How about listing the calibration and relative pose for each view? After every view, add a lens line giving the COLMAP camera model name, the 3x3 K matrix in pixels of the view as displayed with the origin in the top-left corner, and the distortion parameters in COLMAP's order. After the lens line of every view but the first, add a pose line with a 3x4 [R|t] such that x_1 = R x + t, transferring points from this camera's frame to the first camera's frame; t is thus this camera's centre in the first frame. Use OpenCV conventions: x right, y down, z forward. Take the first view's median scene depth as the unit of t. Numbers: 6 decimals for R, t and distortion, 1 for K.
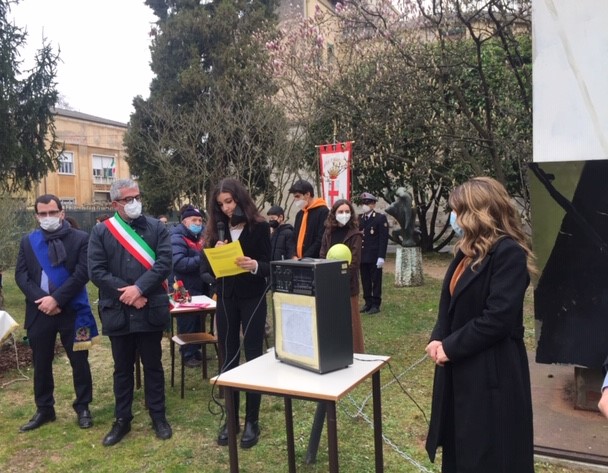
lens RADIAL K [[541.0, 0, 291.7], [0, 541.0, 243.8], [0, 0, 1]] dist [0.040362, -0.022627]
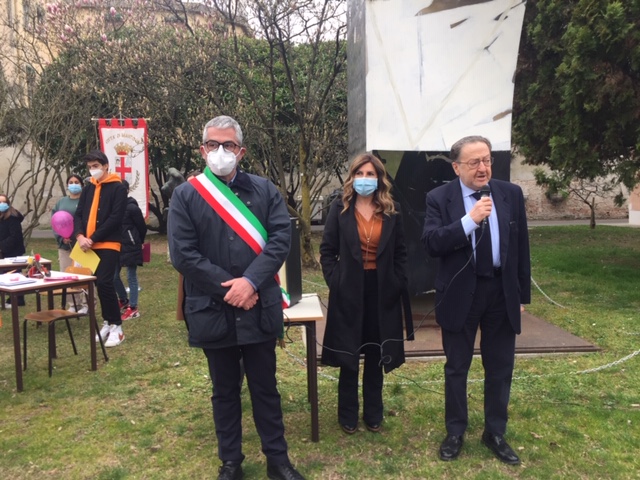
lens RADIAL K [[538.1, 0, 318.8], [0, 538.1, 240.8], [0, 0, 1]] dist [0.066458, -0.092799]
pose [[0.836650, -0.032101, 0.546796, -0.364388], [0.019064, 0.999383, 0.029502, 0.031925], [-0.547405, -0.014259, 0.836746, -0.054994]]
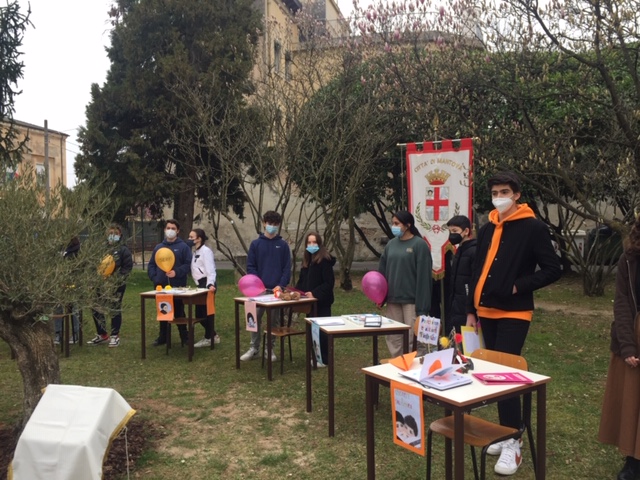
lens RADIAL K [[538.1, 0, 319.7], [0, 538.1, 239.1], [0, 0, 1]] dist [0.066458, -0.092799]
pose [[0.976579, 0.010357, 0.214911, -0.574815], [-0.002951, 0.999392, -0.034753, -0.018989], [-0.215141, 0.033305, 0.976015, 0.530102]]
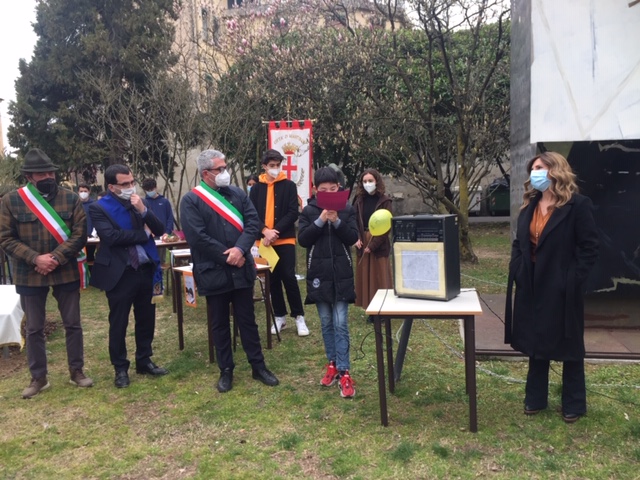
lens RADIAL K [[538.1, 0, 318.3], [0, 538.1, 241.4], [0, 0, 1]] dist [0.066458, -0.092799]
pose [[0.956593, -0.033625, 0.289480, -0.396391], [0.022481, 0.998876, 0.041739, 0.022133], [-0.290558, -0.033419, 0.956273, -0.099085]]
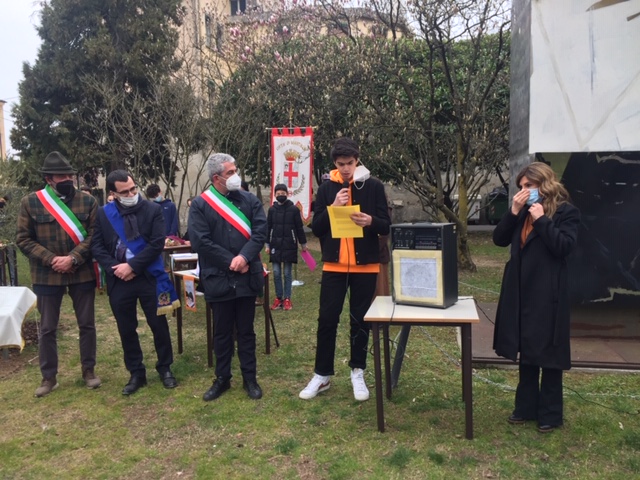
lens RADIAL K [[538.1, 0, 317.8], [0, 538.1, 240.3], [0, 0, 1]] dist [0.066458, -0.092799]
pose [[0.956875, -0.016239, 0.290046, -0.399740], [0.008397, 0.999565, 0.028261, 0.021545], [-0.290379, -0.024607, 0.956595, -0.108699]]
